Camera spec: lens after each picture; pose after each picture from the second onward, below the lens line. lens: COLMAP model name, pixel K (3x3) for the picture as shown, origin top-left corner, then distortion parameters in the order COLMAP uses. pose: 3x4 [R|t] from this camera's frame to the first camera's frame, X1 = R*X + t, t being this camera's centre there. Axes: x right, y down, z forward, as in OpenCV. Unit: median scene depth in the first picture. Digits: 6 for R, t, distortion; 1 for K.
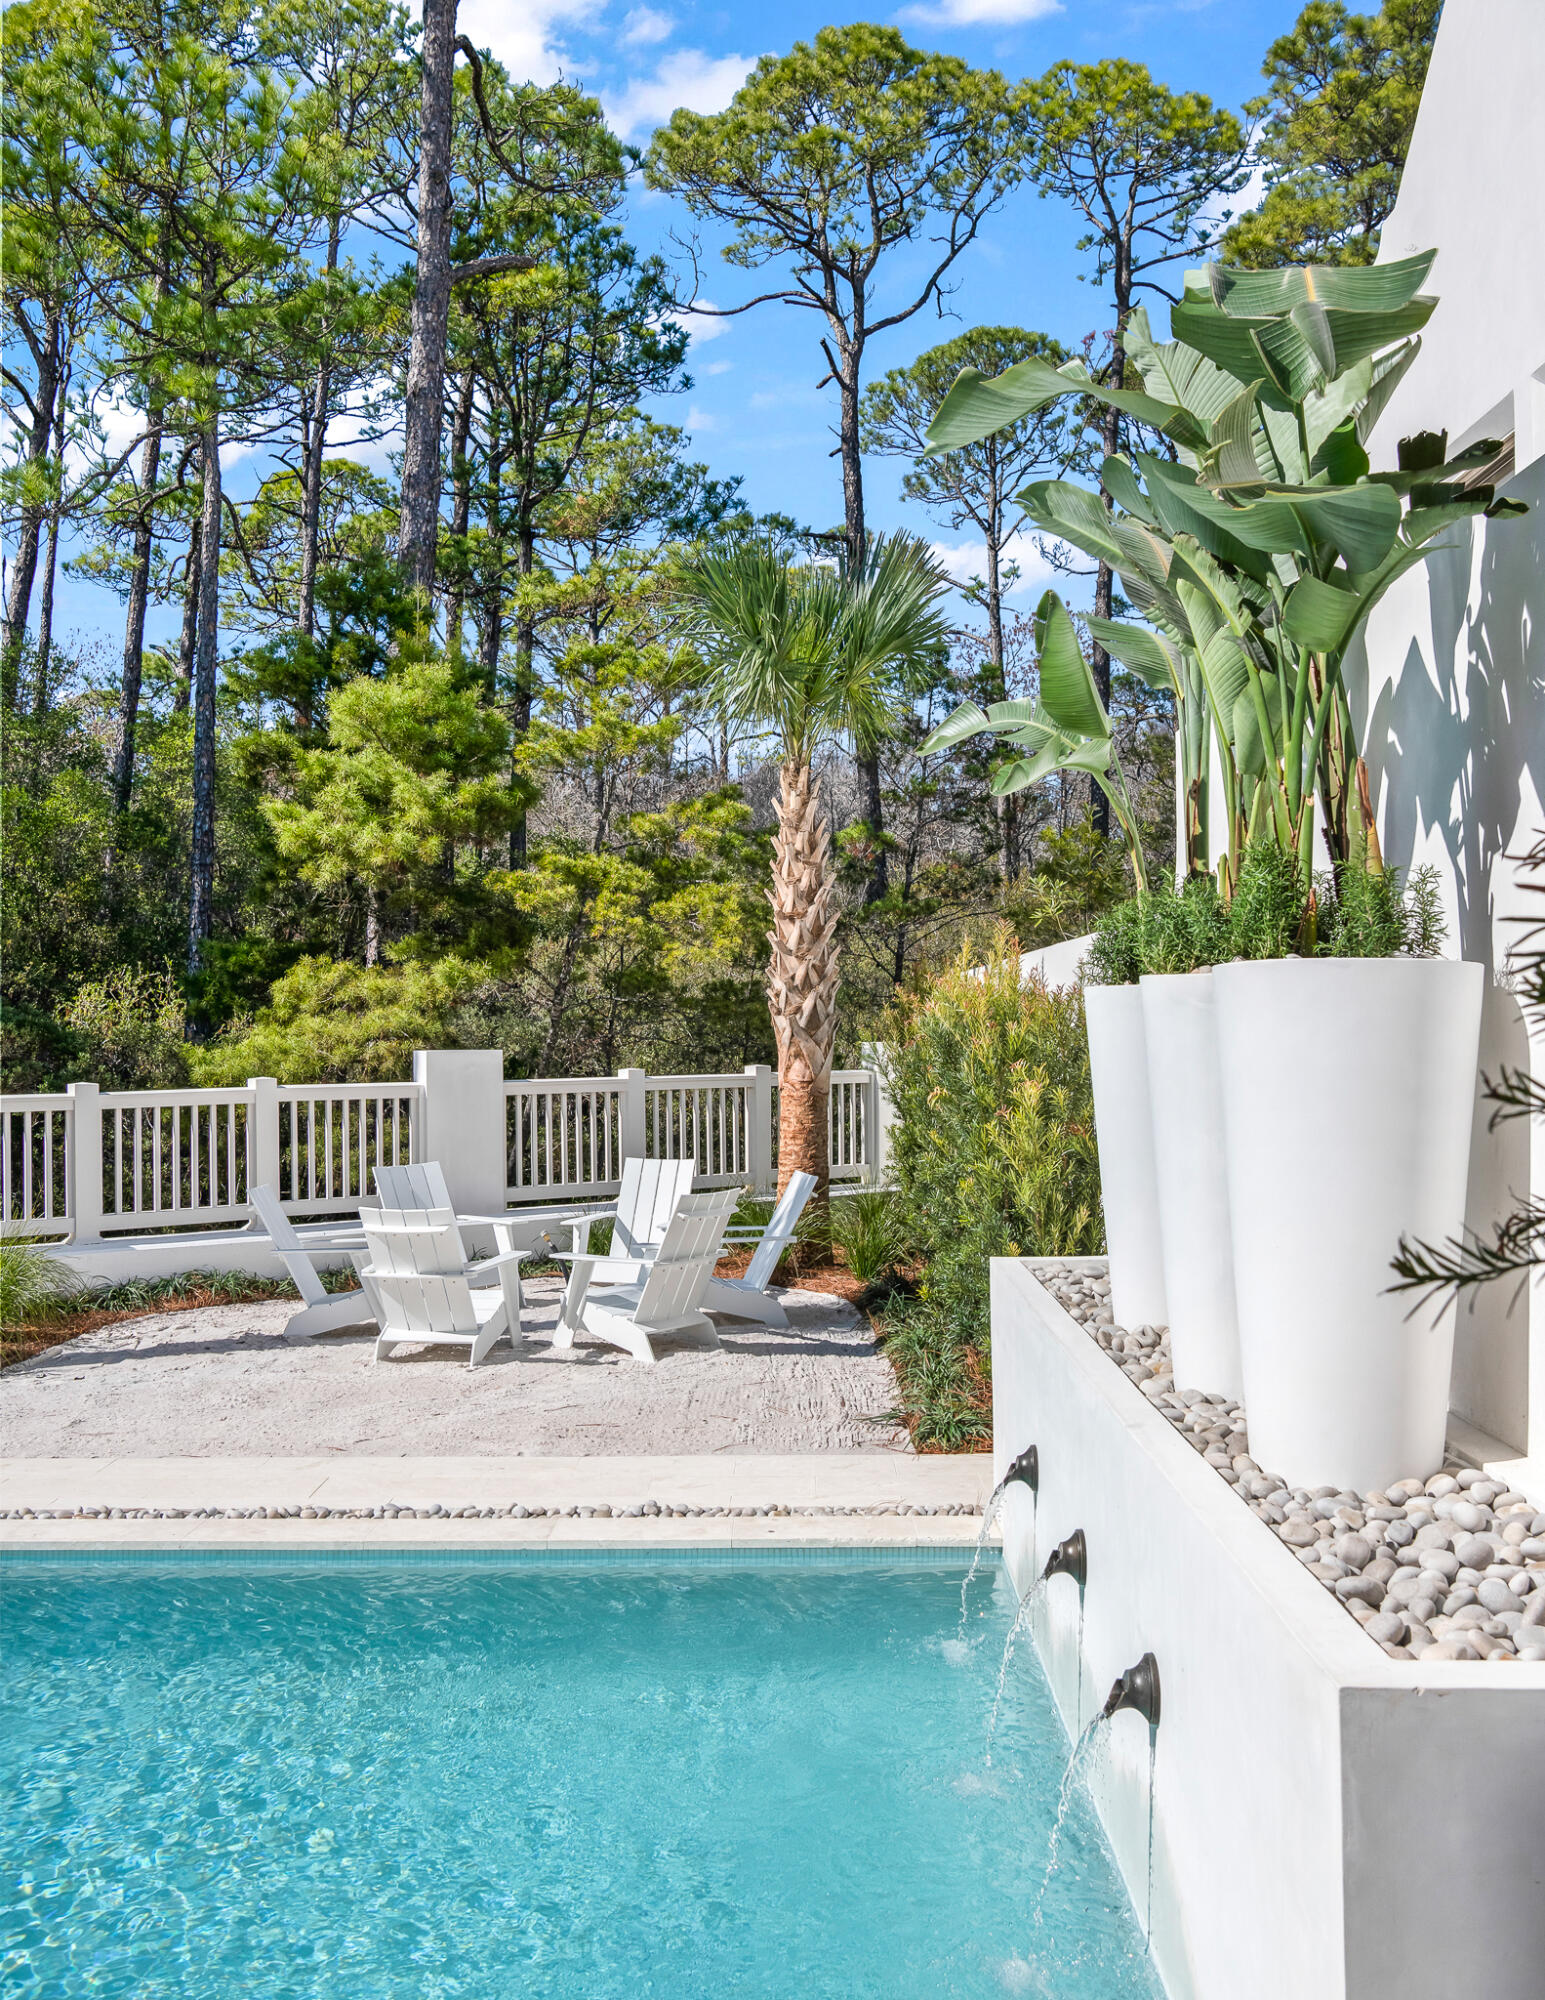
lens RADIAL K [[1907.6, 0, 769.9], [0, 1907.6, 1002.4], [0, 0, 1]] dist [-0.041458, 0.000000]
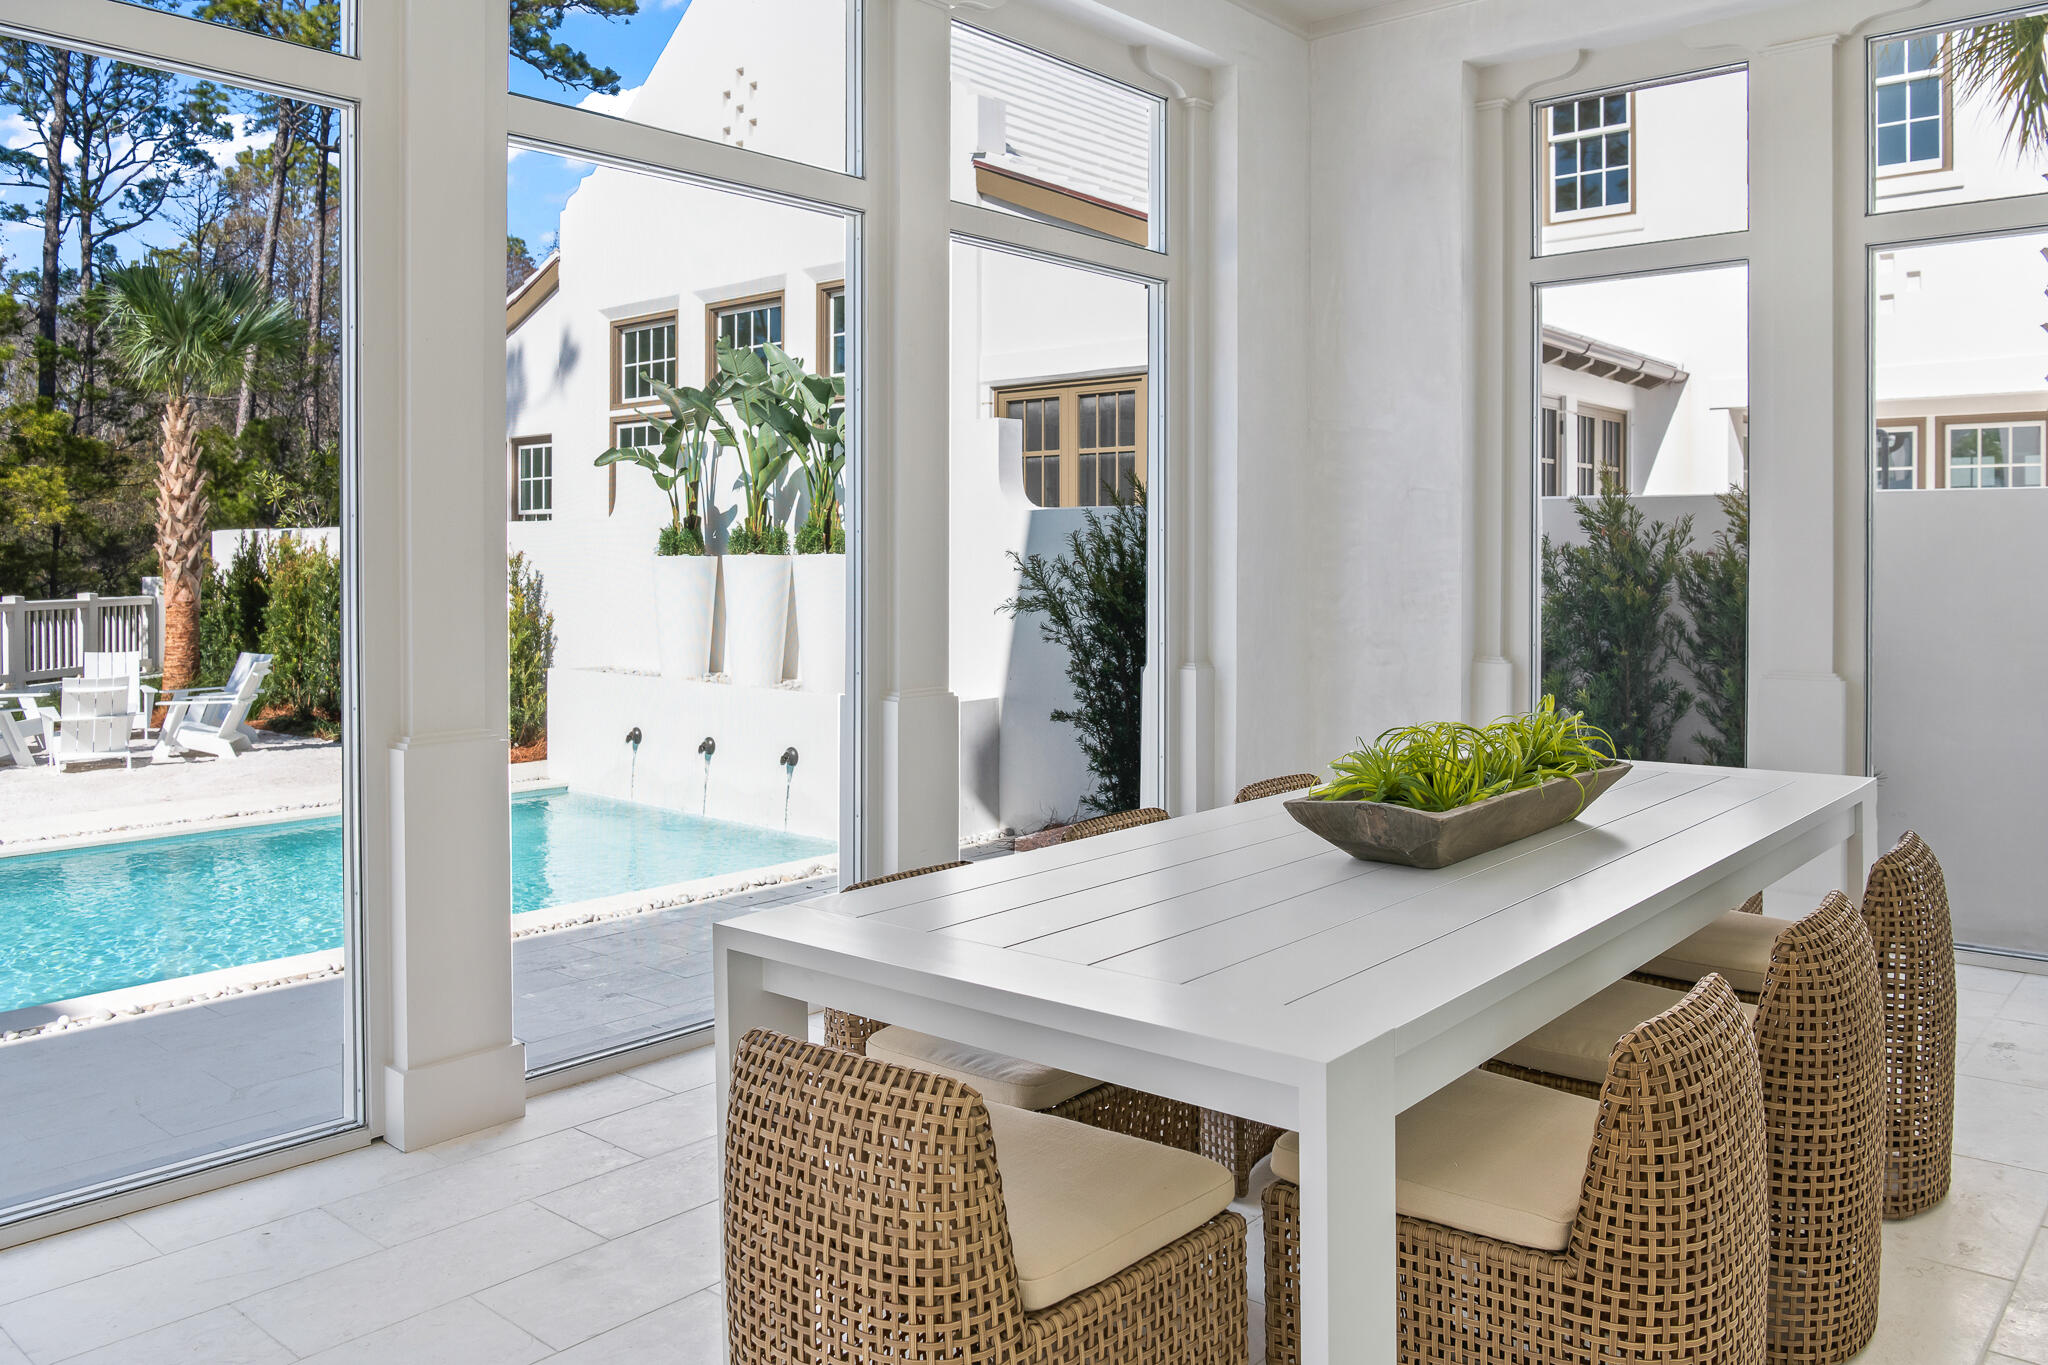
lens RADIAL K [[1529.8, 0, 1016.6], [0, 1529.8, 560.1], [0, 0, 1]] dist [-0.036002, 0.002041]
pose [[0.657320, 0.005097, 0.753594, -0.477899], [-0.013266, 0.999900, 0.004809, -0.008815], [-0.753495, -0.013158, 0.657322, -0.351581]]
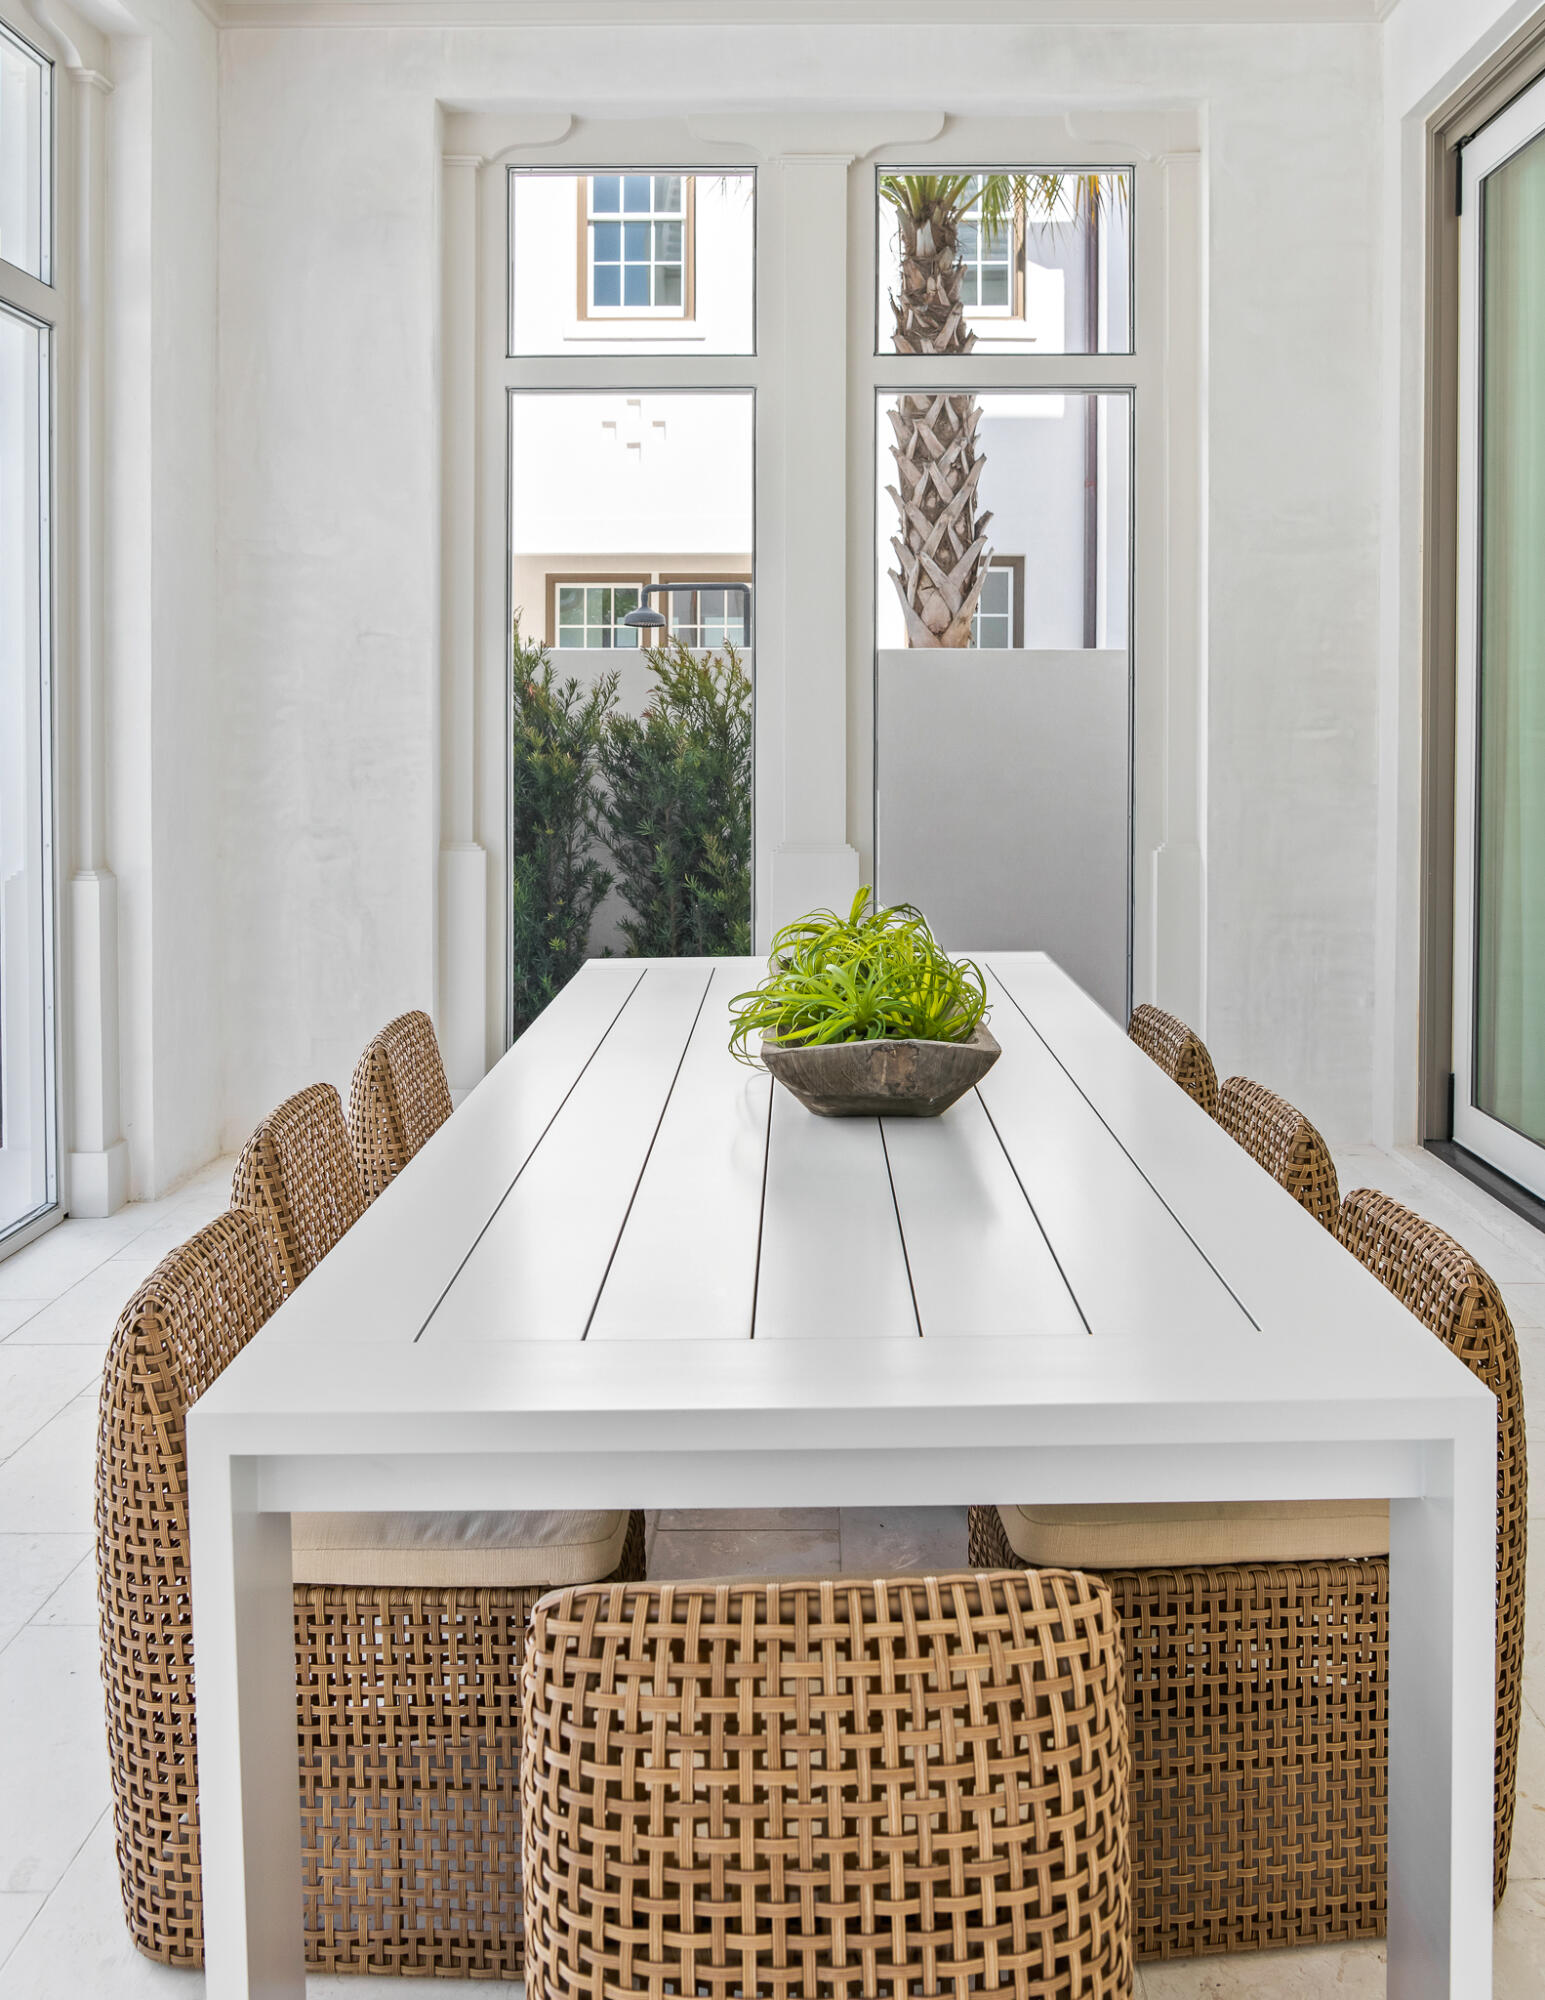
lens RADIAL K [[1798.2, 0, 797.8], [0, 1798.2, 775.2], [0, 0, 1]] dist [-0.056009, 0.010634]
pose [[0.003143, -0.024519, 0.999694, -0.476527], [-0.011118, 0.999637, 0.024553, -0.007638], [-0.999933, -0.011192, 0.002869, -0.231237]]
